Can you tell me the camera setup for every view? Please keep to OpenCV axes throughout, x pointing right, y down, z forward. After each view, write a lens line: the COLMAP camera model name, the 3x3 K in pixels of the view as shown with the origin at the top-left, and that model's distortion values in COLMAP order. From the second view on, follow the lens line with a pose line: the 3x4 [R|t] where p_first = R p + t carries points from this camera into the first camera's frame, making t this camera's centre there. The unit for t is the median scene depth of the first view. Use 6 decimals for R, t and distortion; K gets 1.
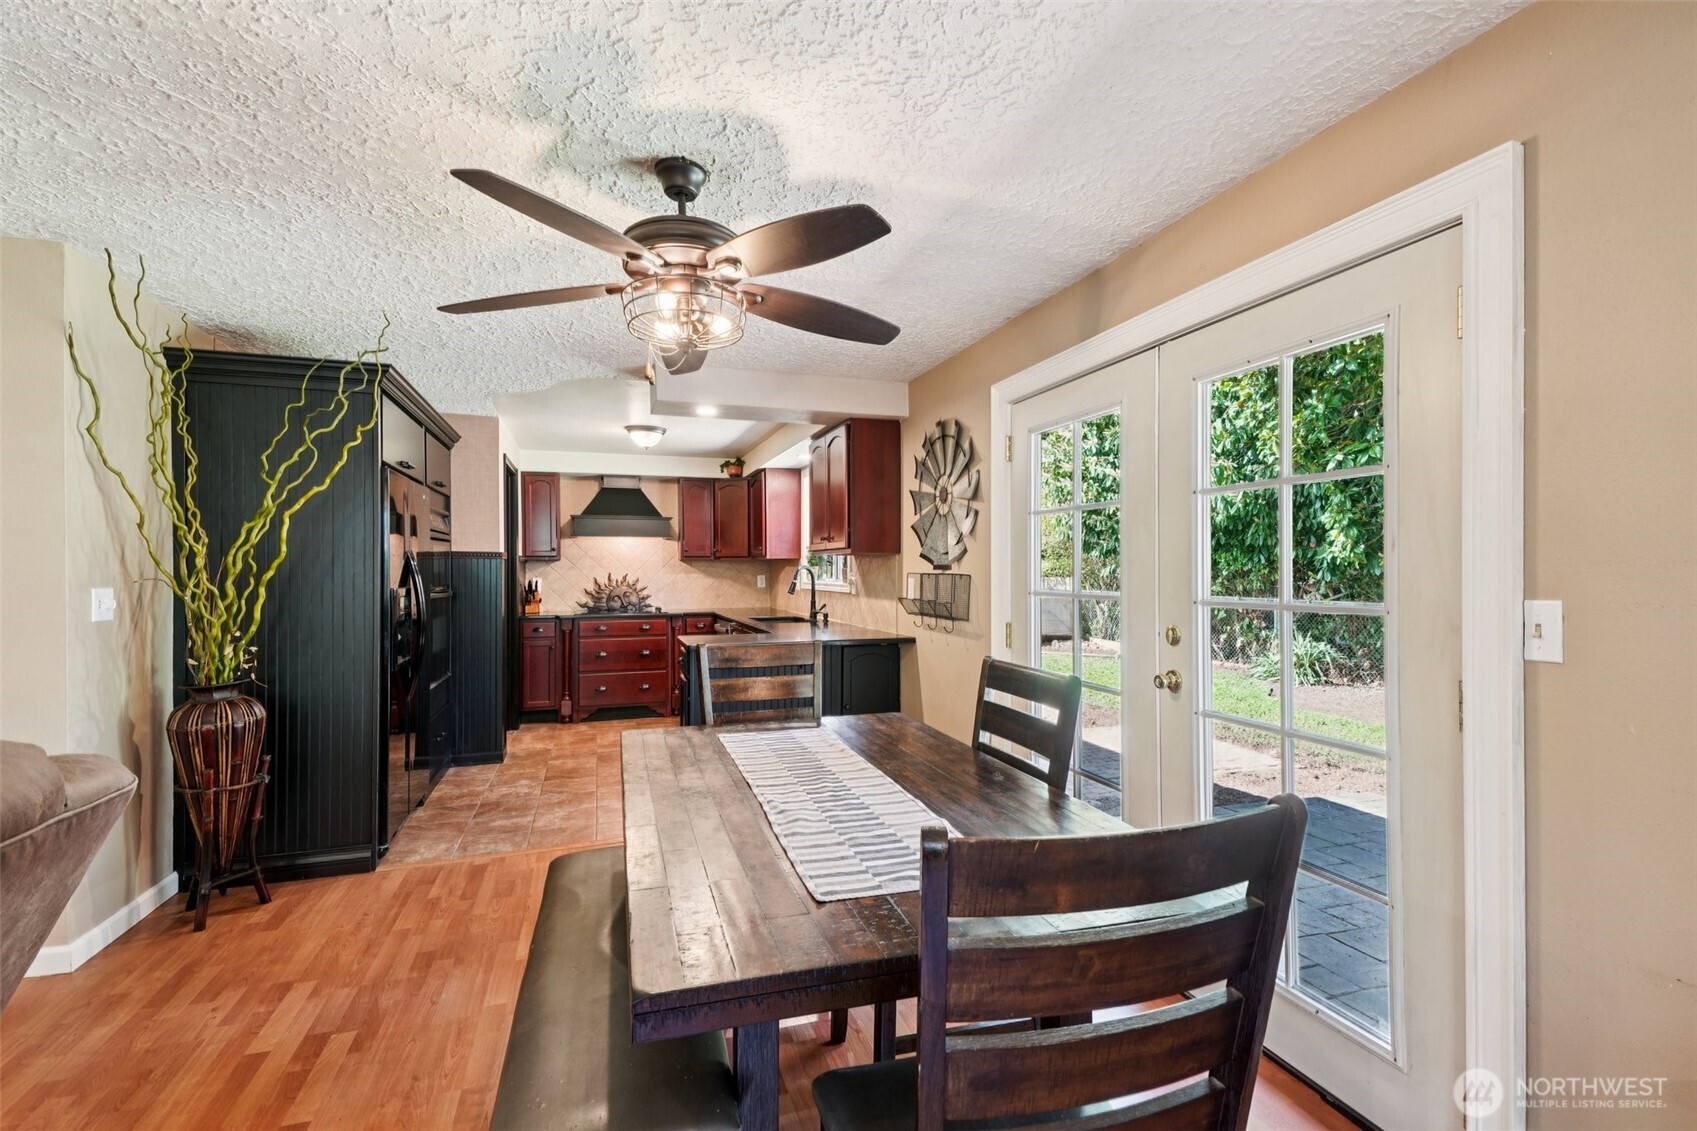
lens RADIAL K [[779.9, 0, 859.9], [0, 779.9, 565.1], [0, 0, 1]] dist [-0.011626, 0.003031]
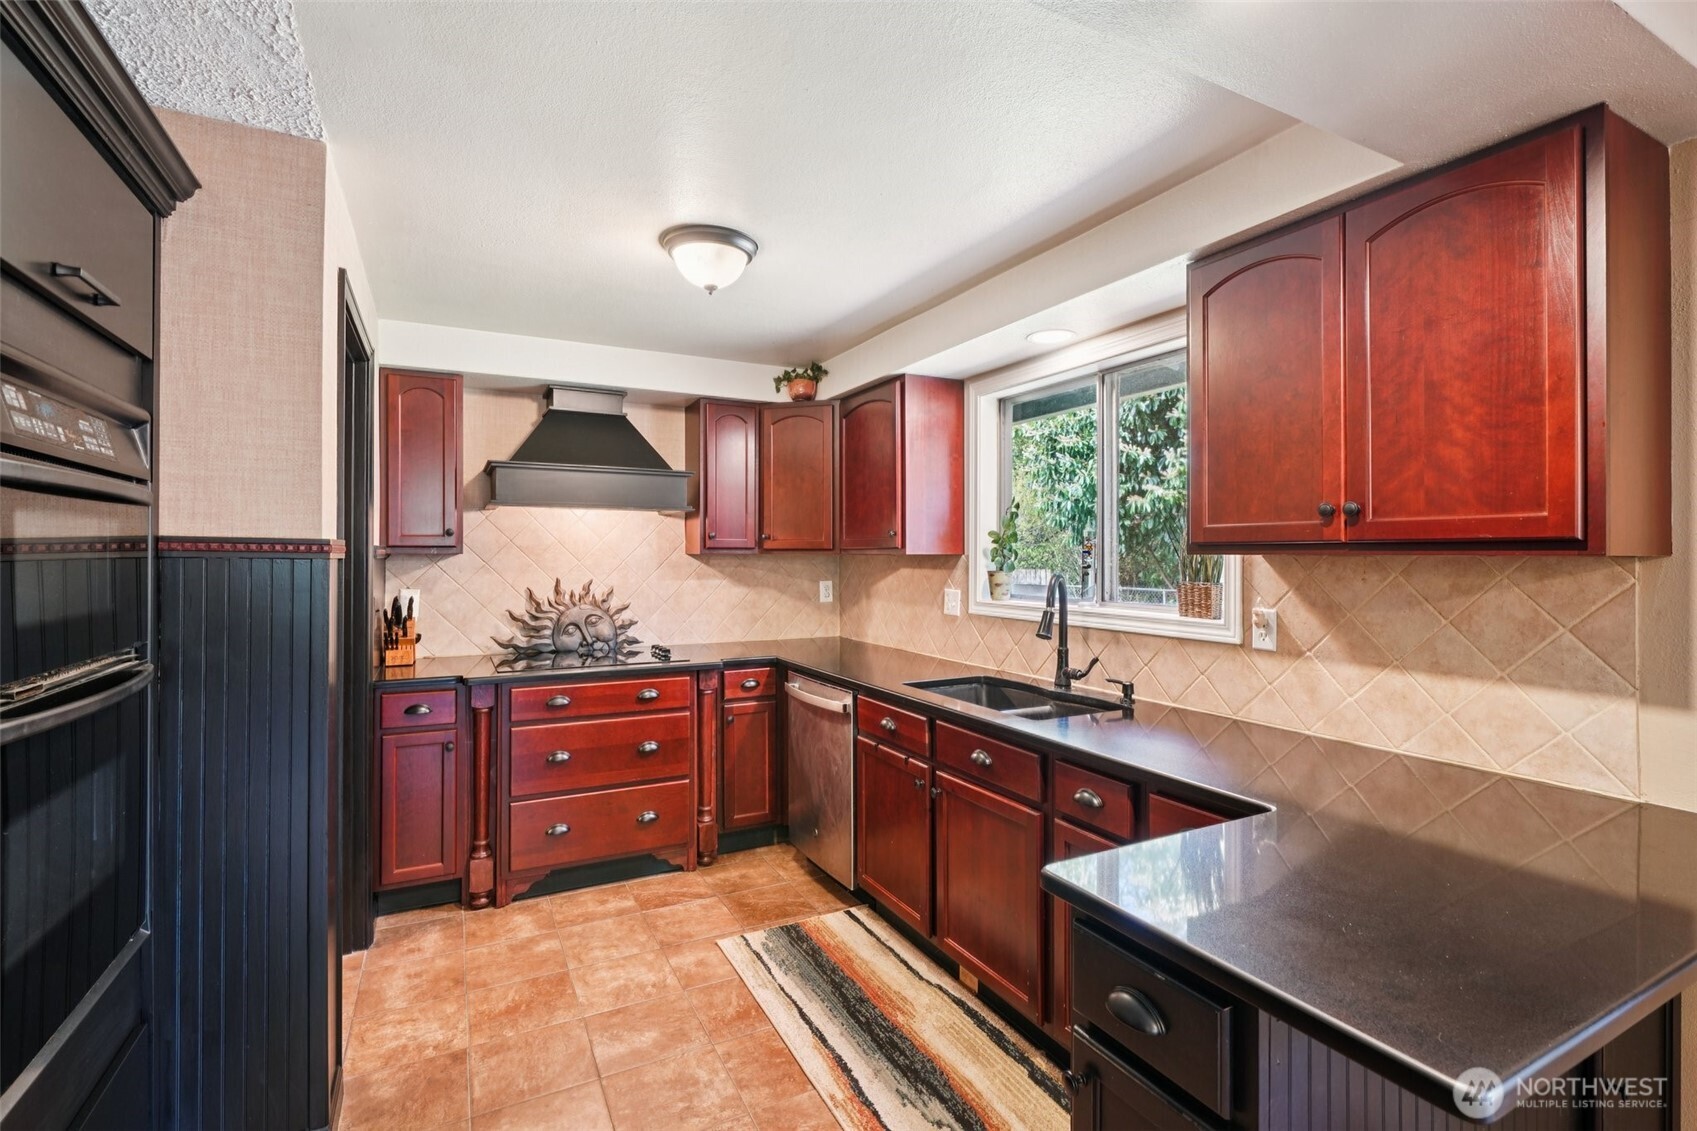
lens RADIAL K [[779.9, 0, 834.7], [0, 779.9, 554.1], [0, 0, 1]] dist [-0.011626, 0.003031]
pose [[0.990215, 0.007900, 0.139328, -0.220017], [-0.008337, 0.999962, 0.002557, -0.009376], [-0.139303, -0.003694, 0.990243, 0.482153]]
